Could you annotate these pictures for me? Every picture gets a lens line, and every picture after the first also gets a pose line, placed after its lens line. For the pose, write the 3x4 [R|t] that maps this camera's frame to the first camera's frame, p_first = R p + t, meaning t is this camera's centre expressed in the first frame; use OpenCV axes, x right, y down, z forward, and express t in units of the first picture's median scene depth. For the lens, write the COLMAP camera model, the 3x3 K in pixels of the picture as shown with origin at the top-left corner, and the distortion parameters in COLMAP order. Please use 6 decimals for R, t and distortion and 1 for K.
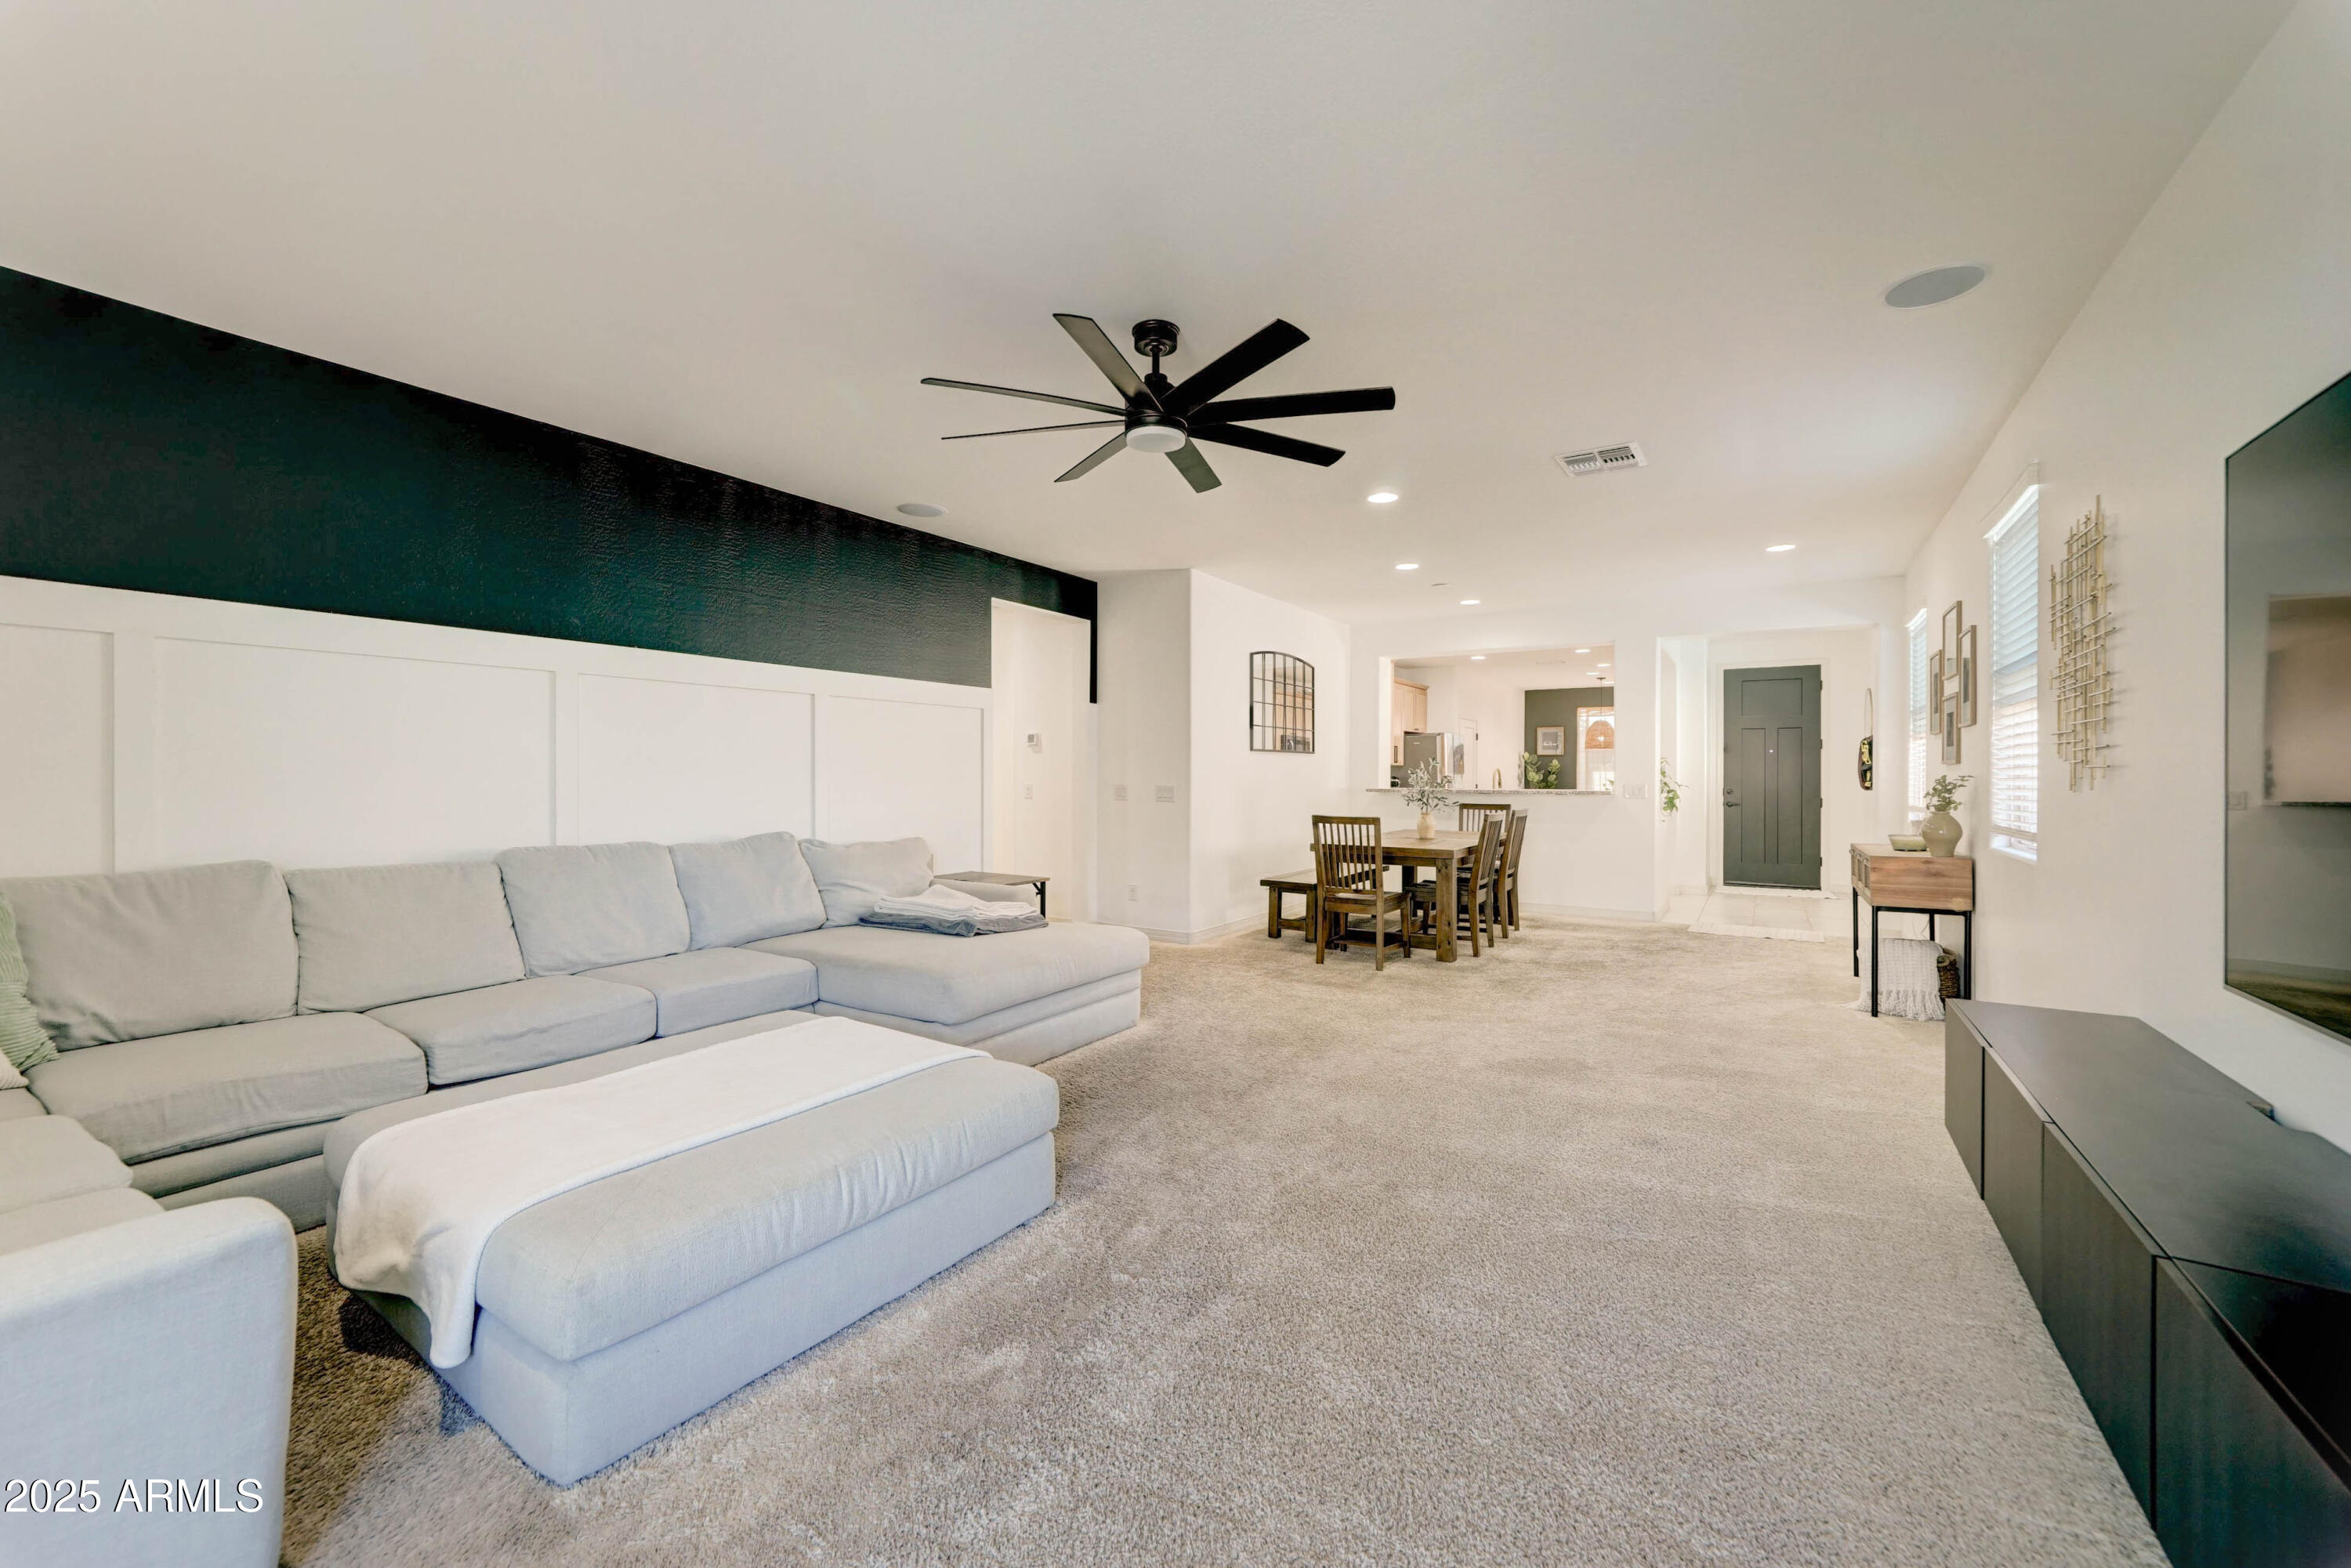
lens RADIAL K [[913.7, 0, 1170.4], [0, 913.7, 771.6], [0, 0, 1]] dist [-0.002680, 0.001015]
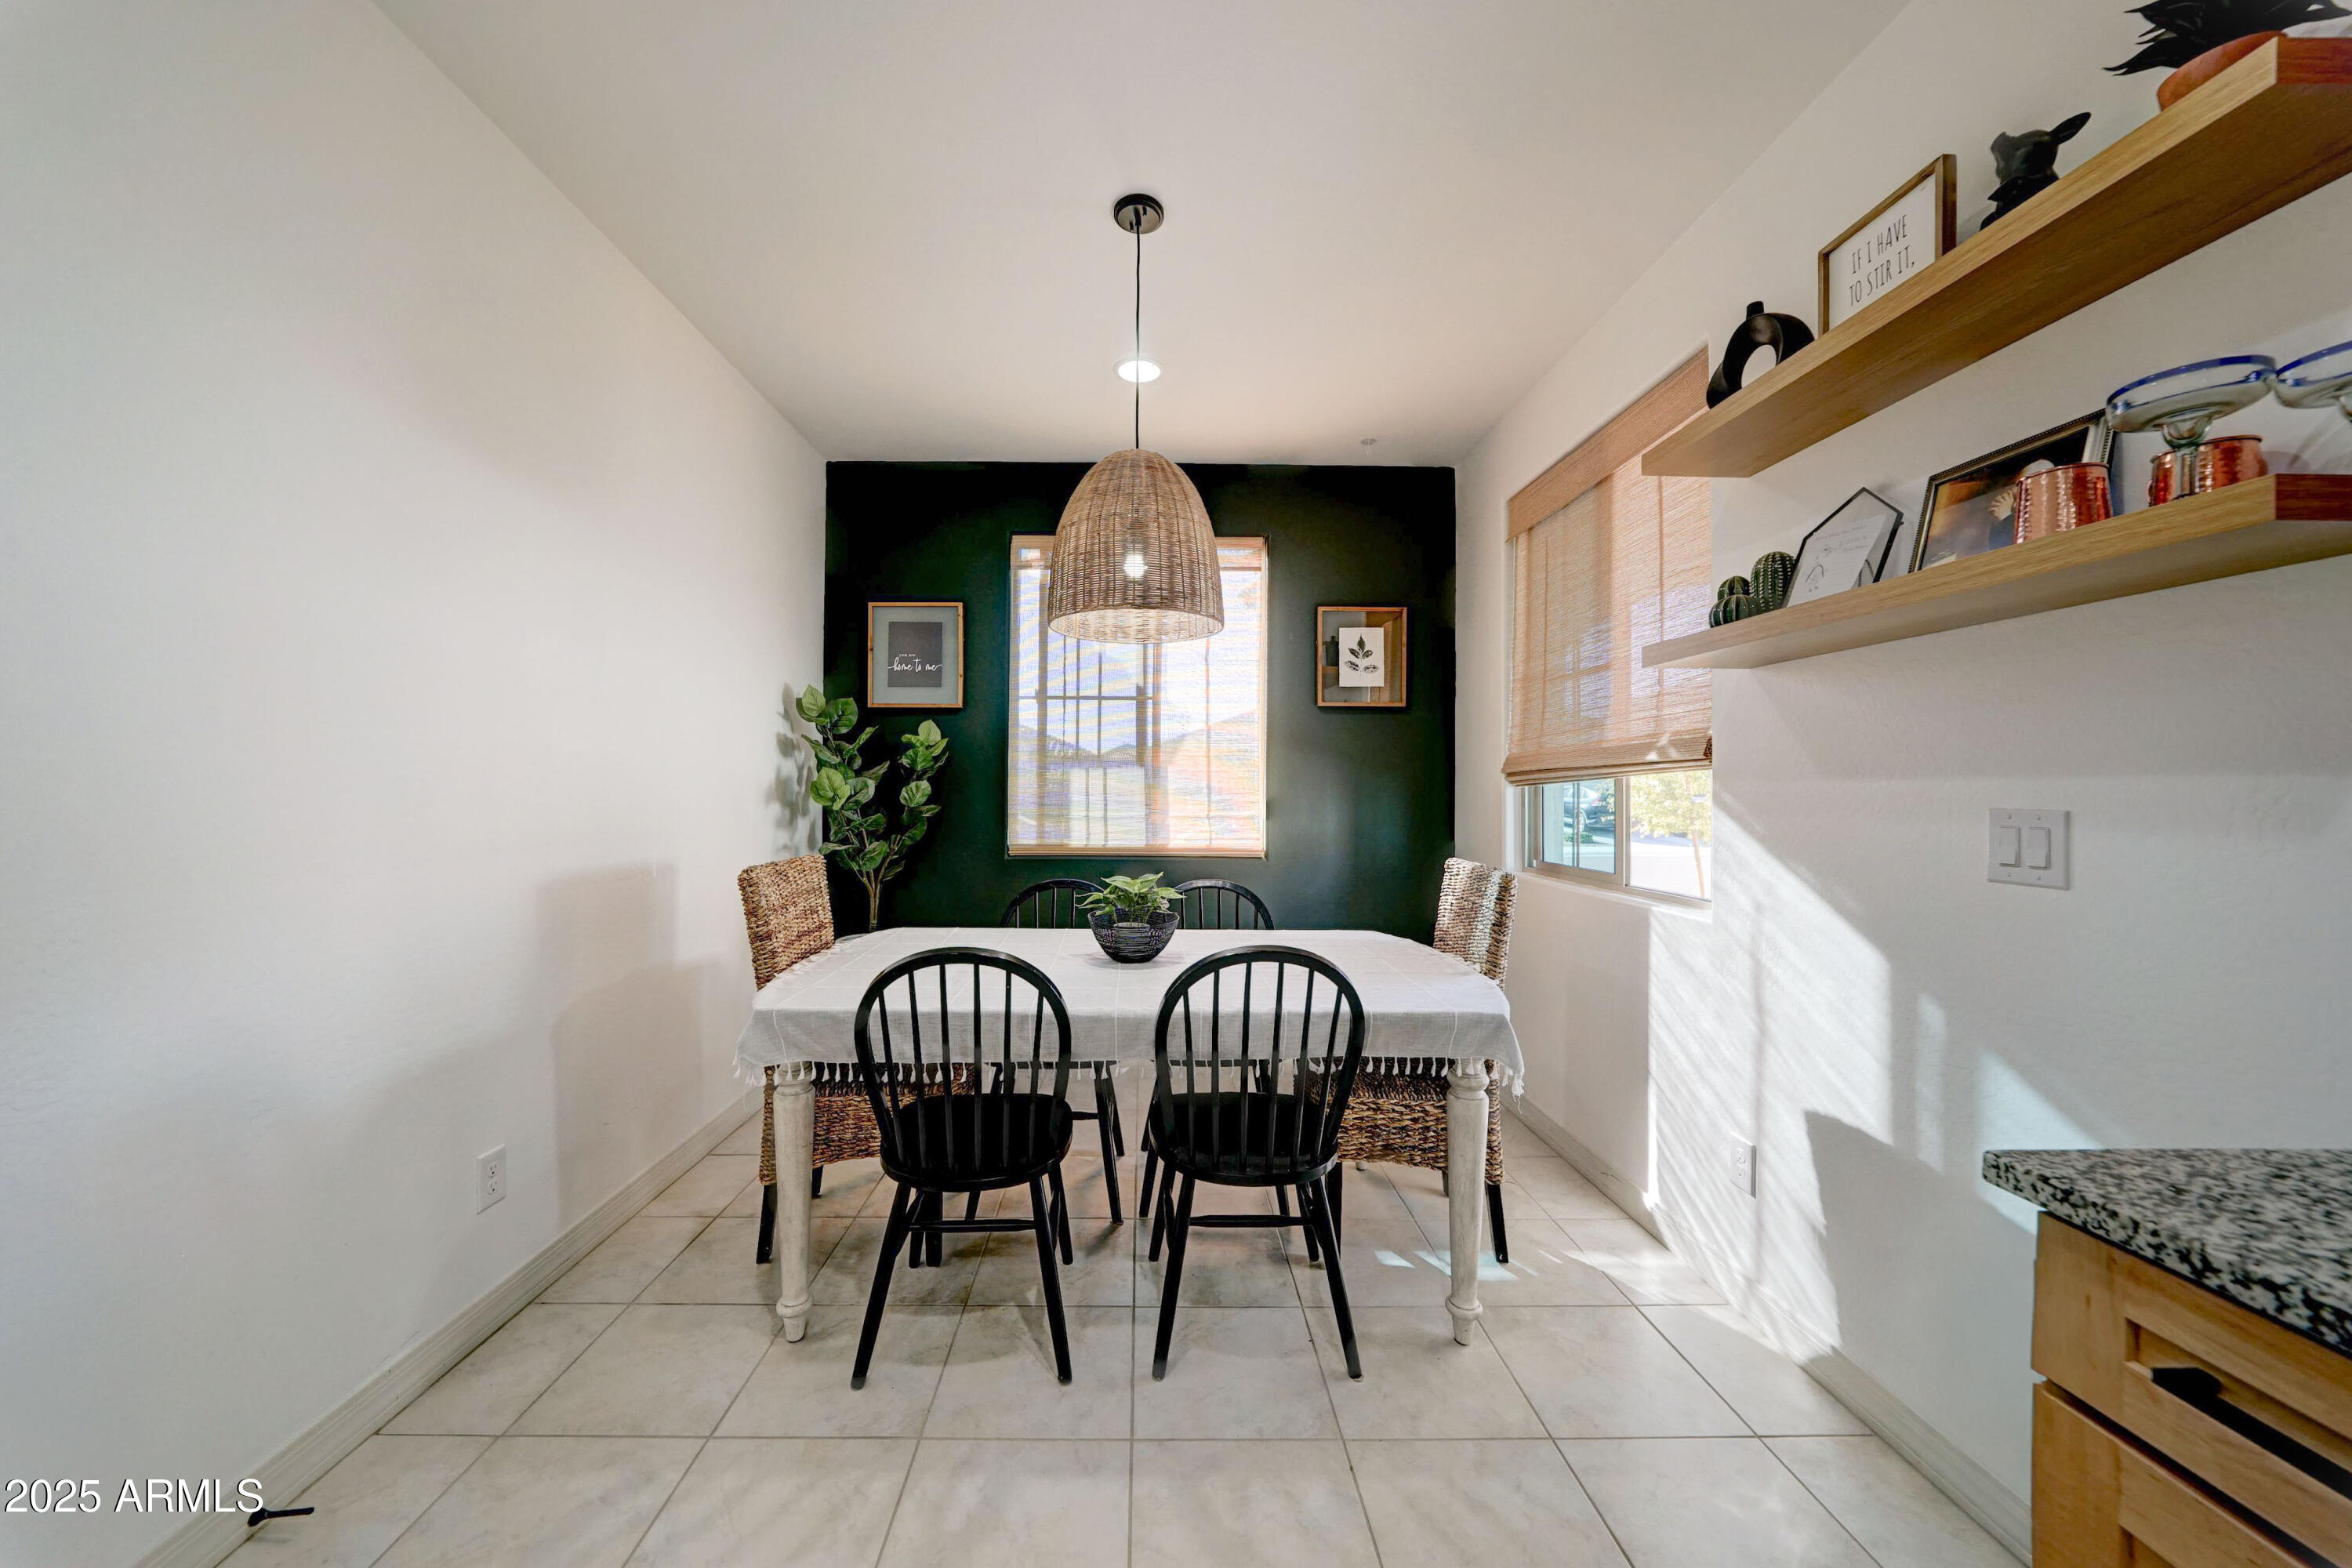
lens RADIAL K [[808.5, 0, 1172.3], [0, 808.5, 776.2], [0, 0, 1]] dist [-0.007768, 0.000058]
pose [[0.822832, 0.005572, 0.568258, 0.528252], [-0.004177, 0.999984, -0.003756, 0.004281], [-0.568270, 0.000717, 0.822842, 1.171951]]
